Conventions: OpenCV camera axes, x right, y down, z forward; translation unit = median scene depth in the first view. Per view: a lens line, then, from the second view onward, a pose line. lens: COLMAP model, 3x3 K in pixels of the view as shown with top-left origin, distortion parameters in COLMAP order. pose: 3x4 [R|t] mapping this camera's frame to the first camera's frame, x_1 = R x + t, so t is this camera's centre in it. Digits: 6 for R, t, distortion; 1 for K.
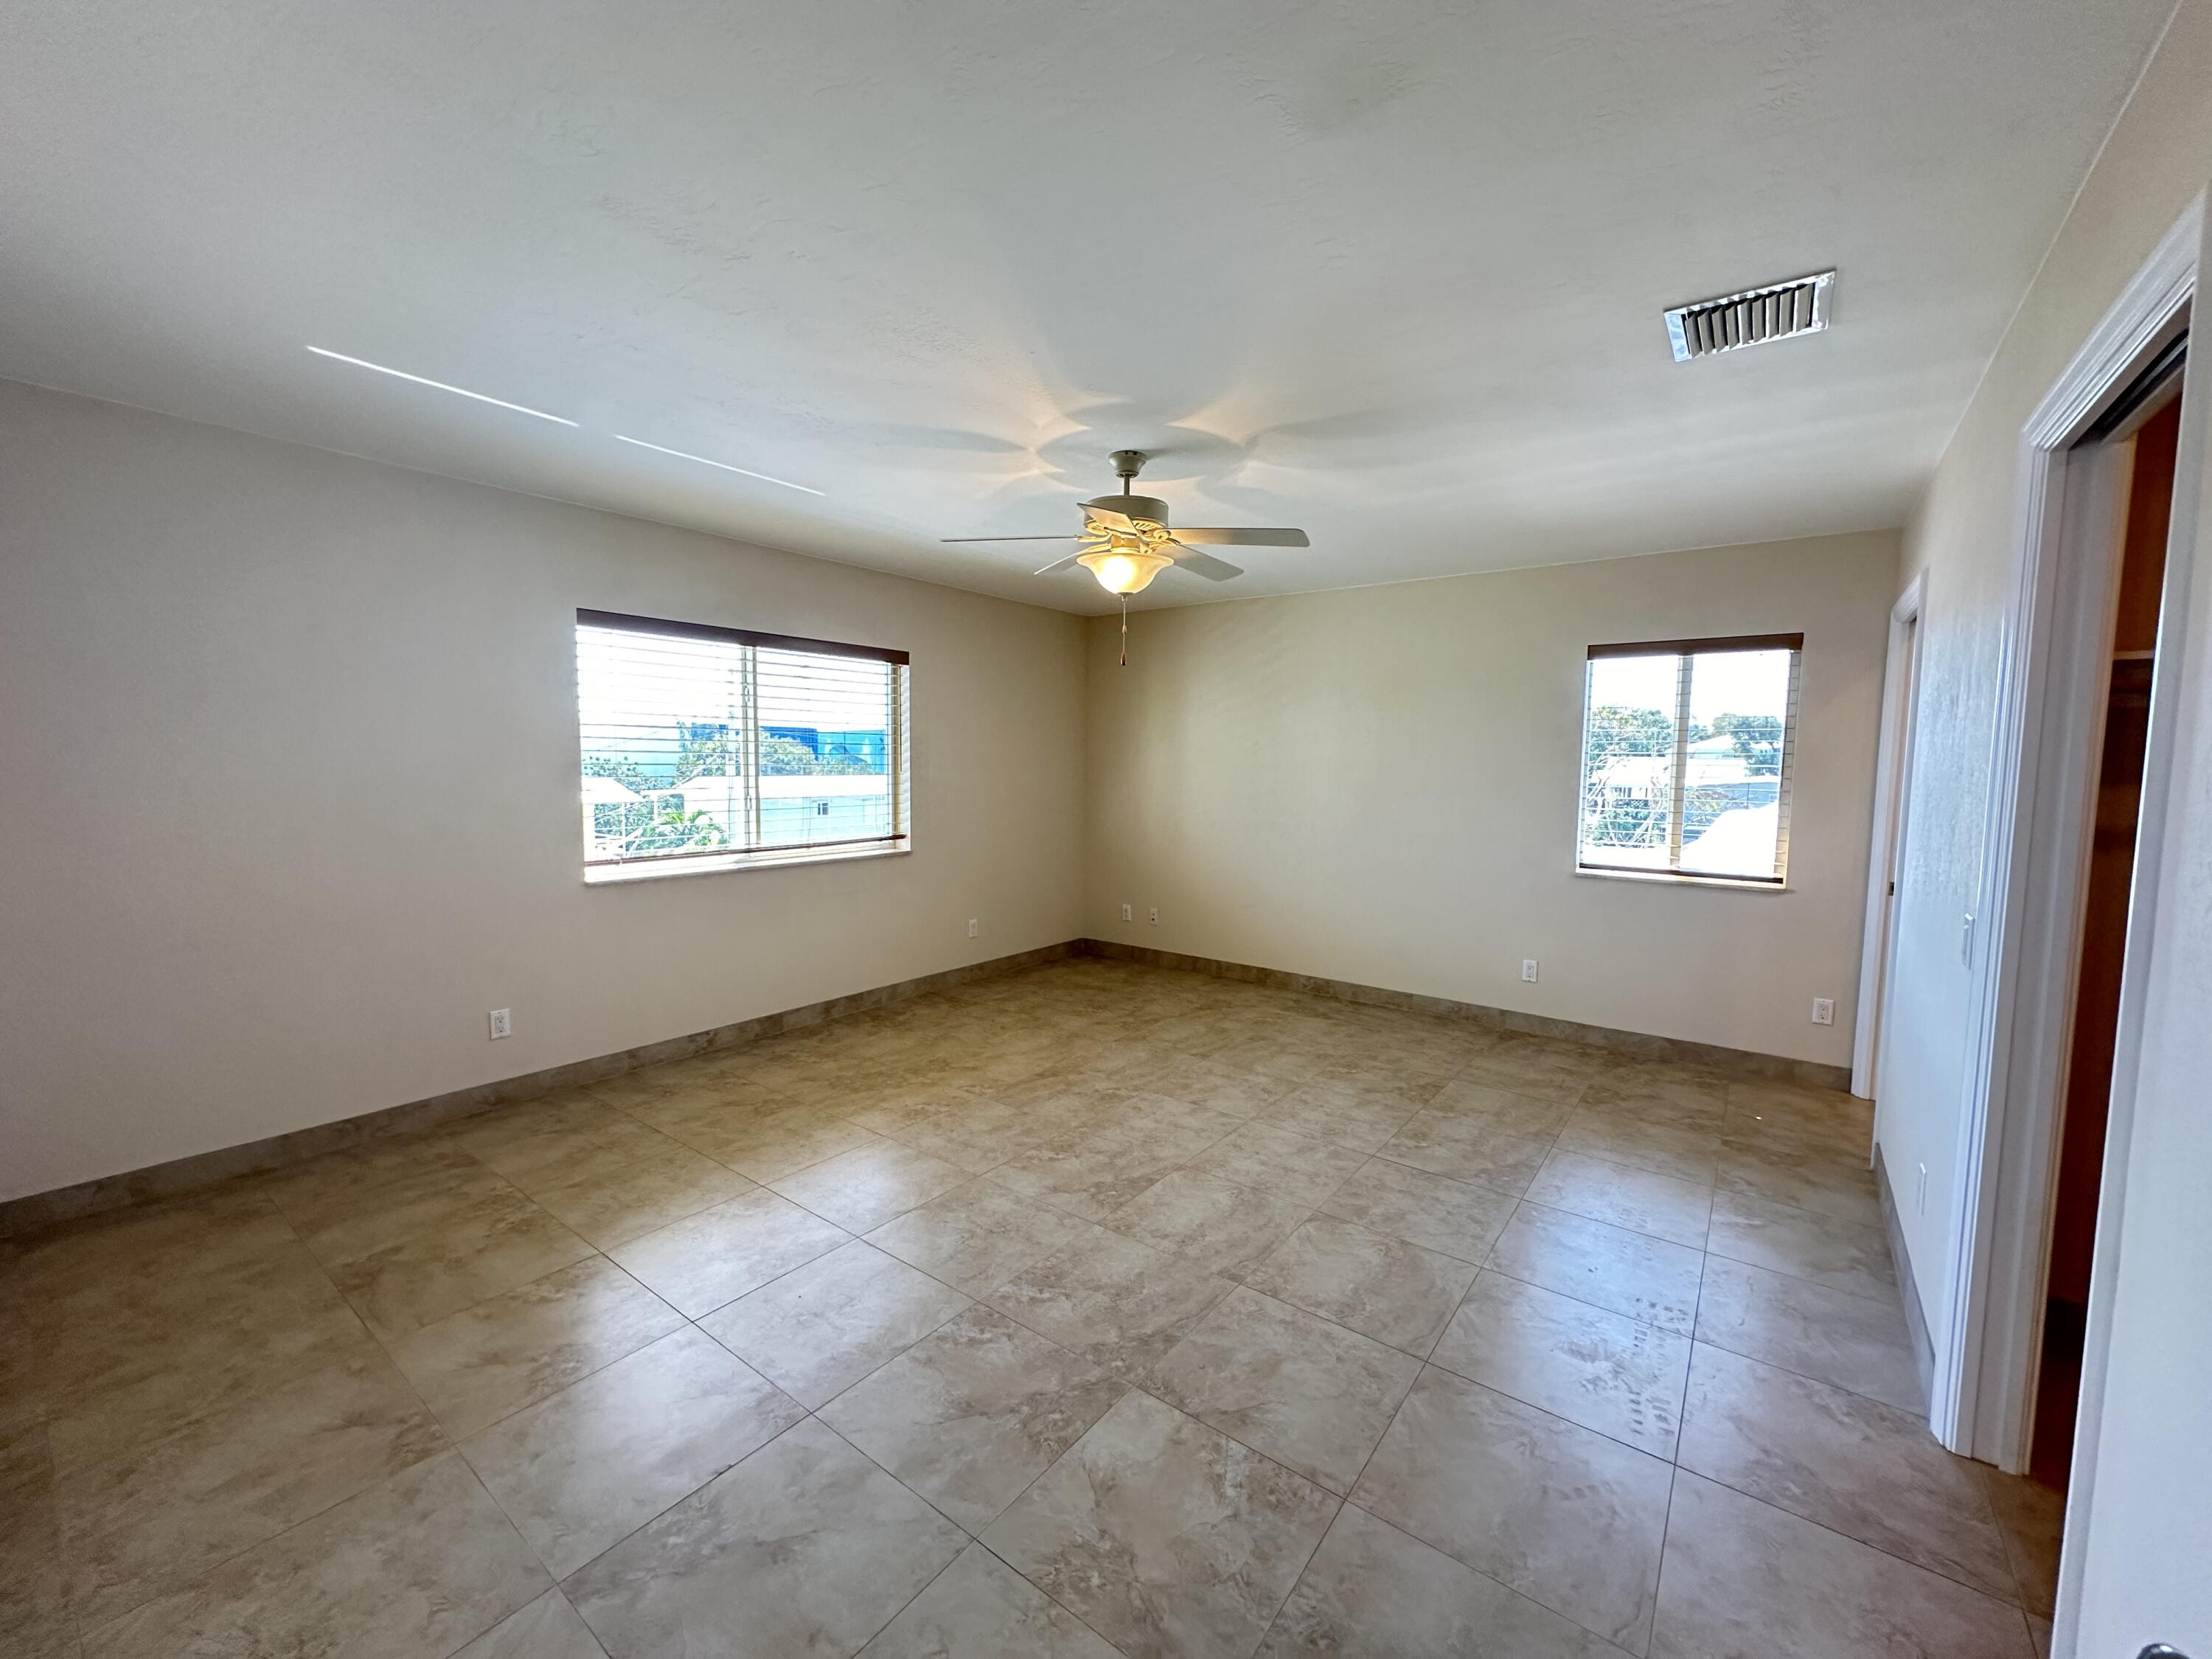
lens RADIAL K [[887.5, 0, 1105.7], [0, 887.5, 829.5], [0, 0, 1]] dist [0.000042, 0.000669]
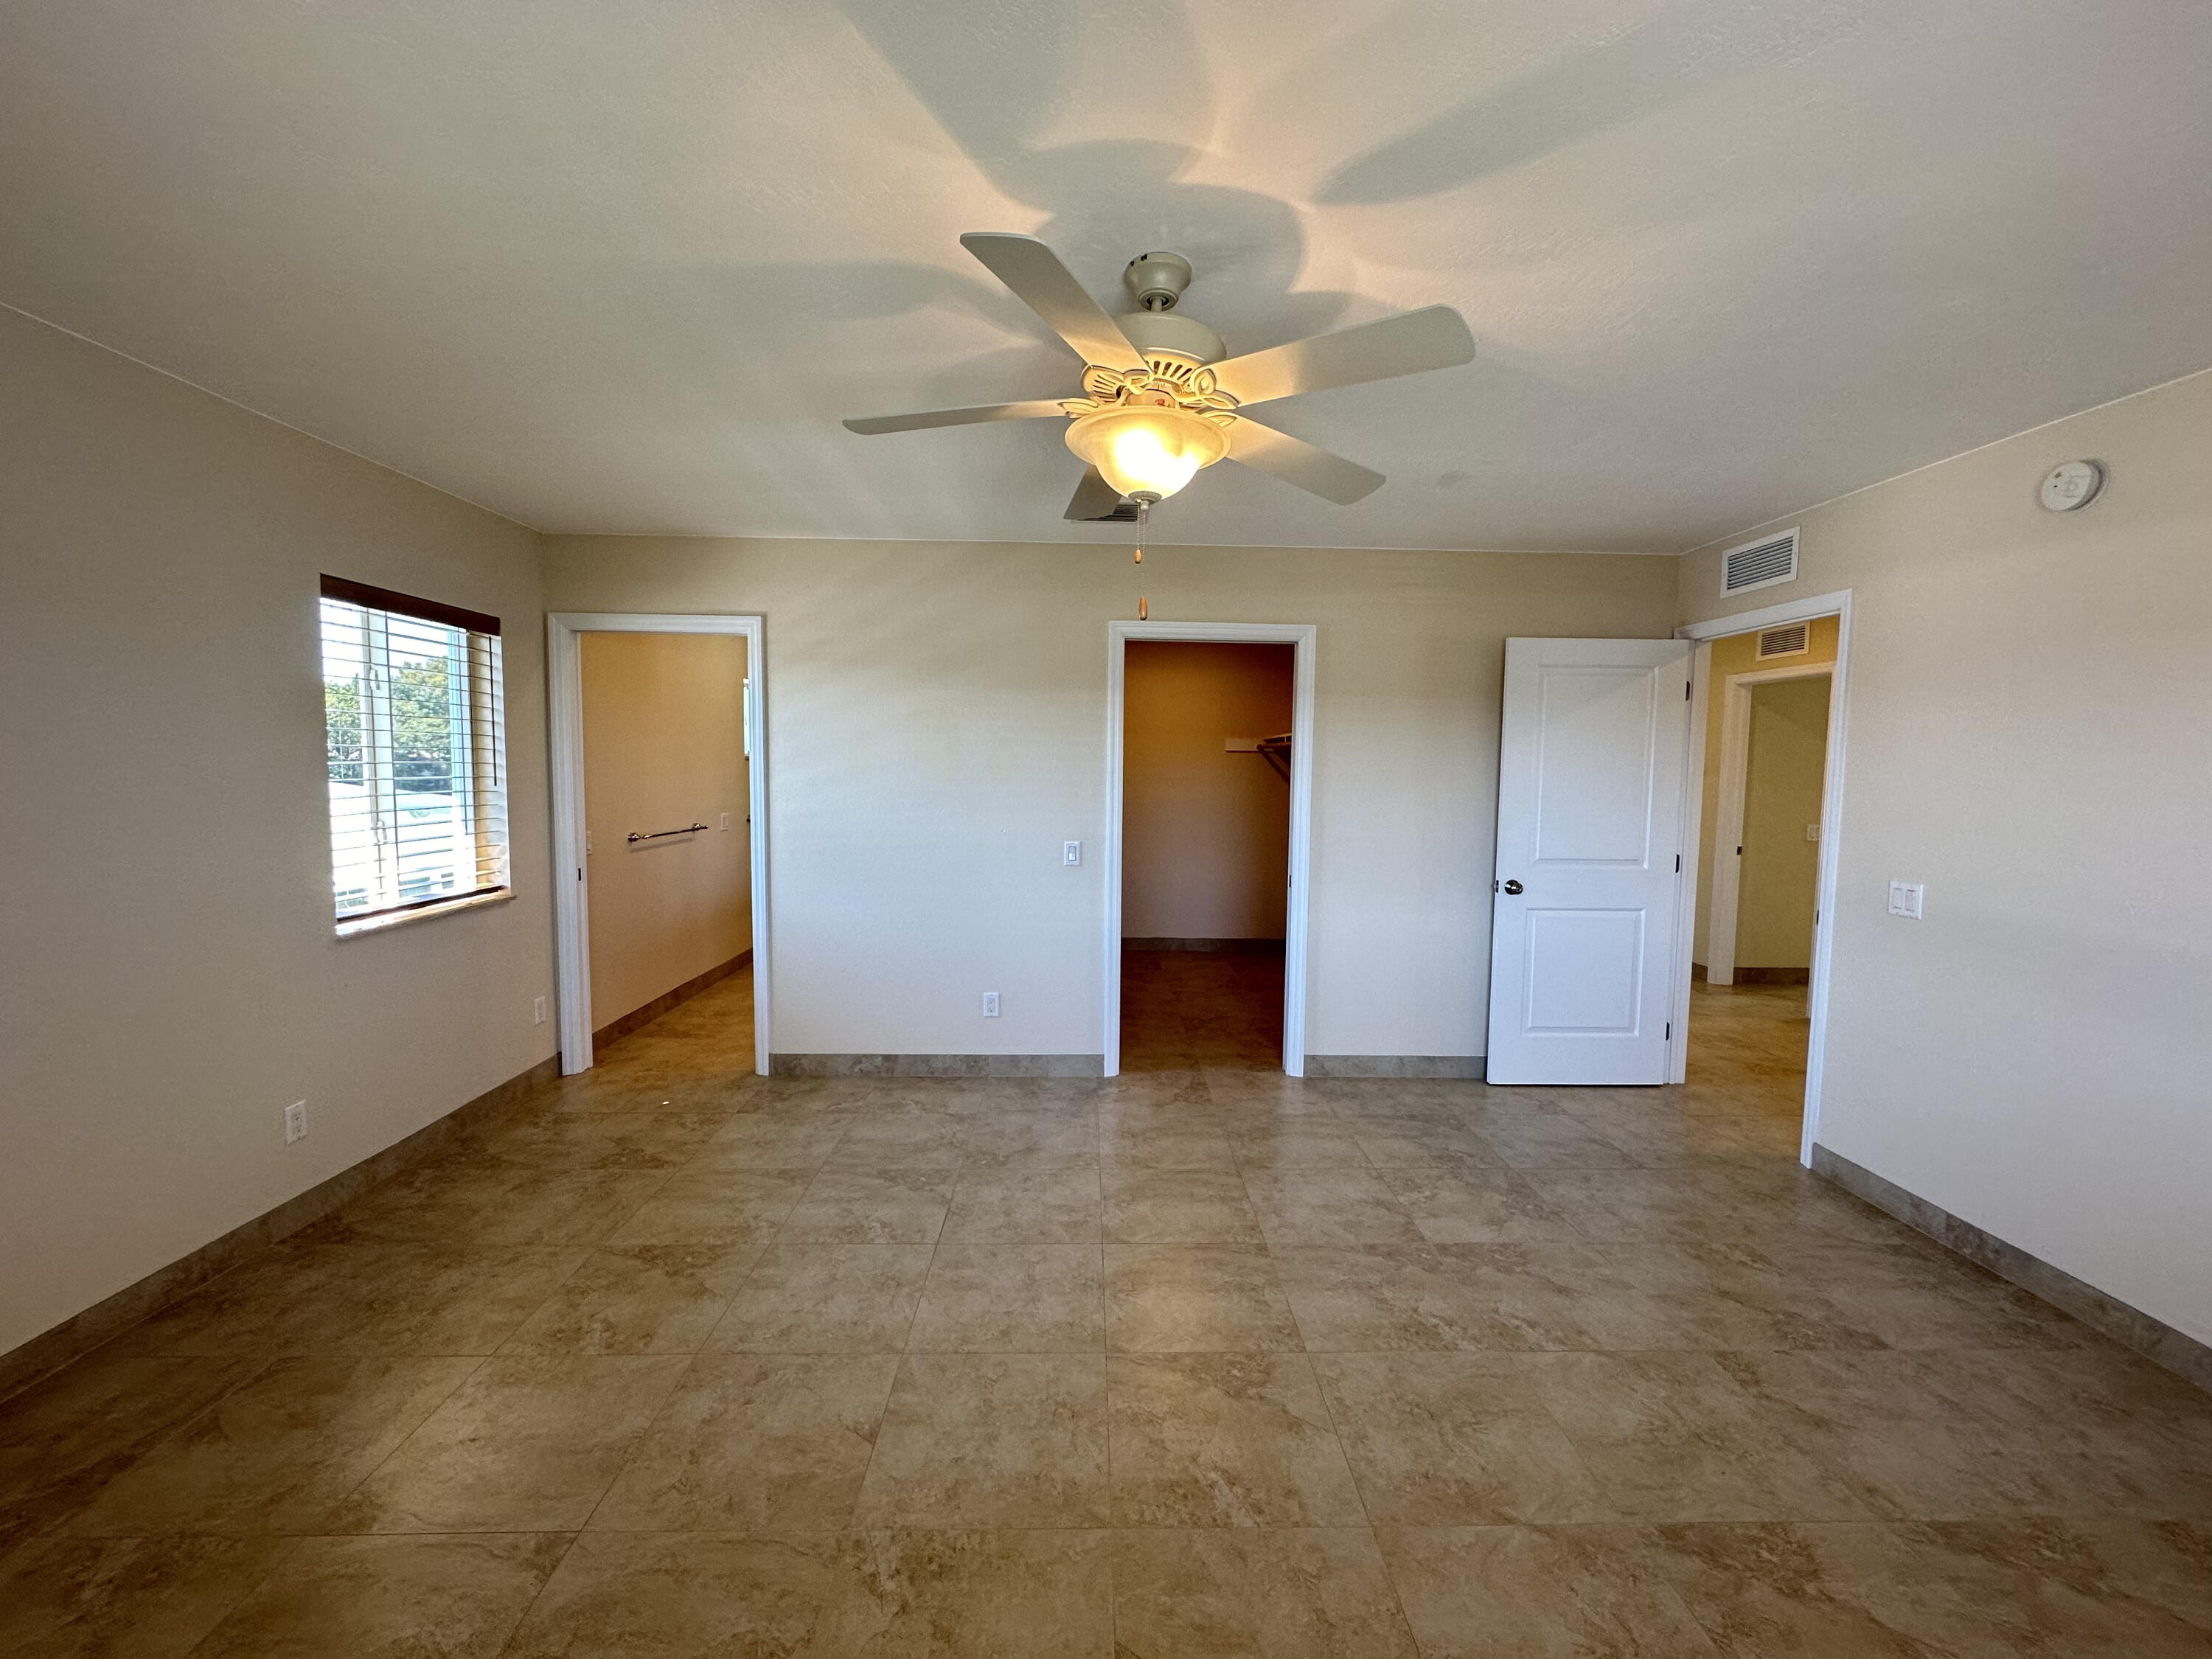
lens RADIAL K [[887.5, 0, 1104.5], [0, 887.5, 828.4], [0, 0, 1]] dist [0.000042, 0.000669]
pose [[-0.625237, -0.077160, 0.776611, -0.401763], [0.040830, 0.990504, 0.131283, -0.118401], [-0.779366, 0.113792, -0.616150, 1.305117]]
